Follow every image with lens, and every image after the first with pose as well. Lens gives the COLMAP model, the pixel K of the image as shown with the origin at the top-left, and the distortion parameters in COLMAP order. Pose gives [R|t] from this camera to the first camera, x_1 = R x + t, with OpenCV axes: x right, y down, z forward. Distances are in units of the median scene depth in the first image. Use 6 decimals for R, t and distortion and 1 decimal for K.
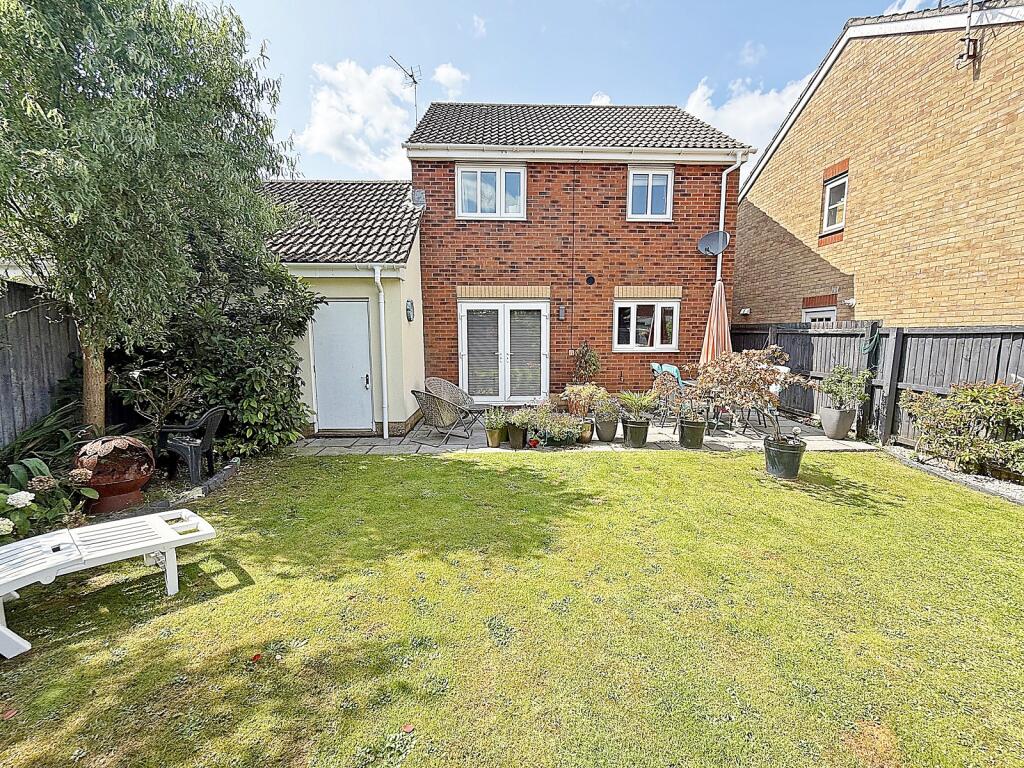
lens RADIAL K [[418.2, 0, 509.2], [0, 418.2, 383.4], [0, 0, 1]] dist [-0.000184, 0.000126]
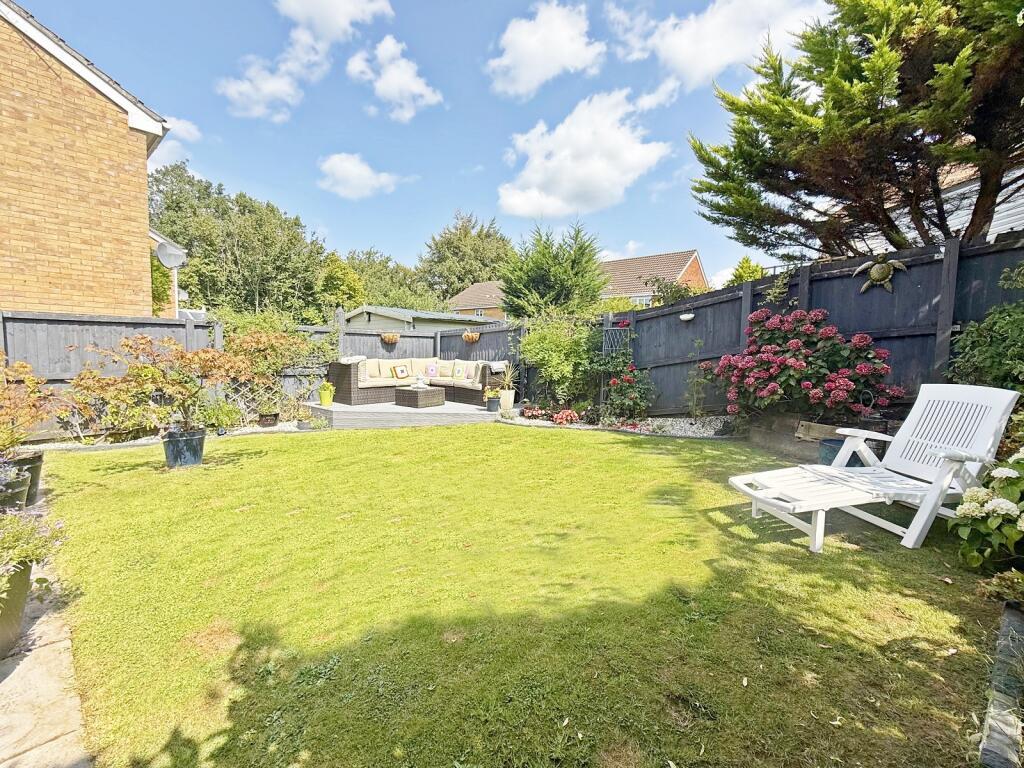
lens RADIAL K [[418.2, 0, 509.2], [0, 418.2, 383.4], [0, 0, 1]] dist [-0.000184, 0.000126]
pose [[-0.711066, -0.077571, 0.698833, -0.461616], [0.056354, 0.984411, 0.166611, -0.076811], [-0.700863, 0.157853, -0.695610, 0.972636]]
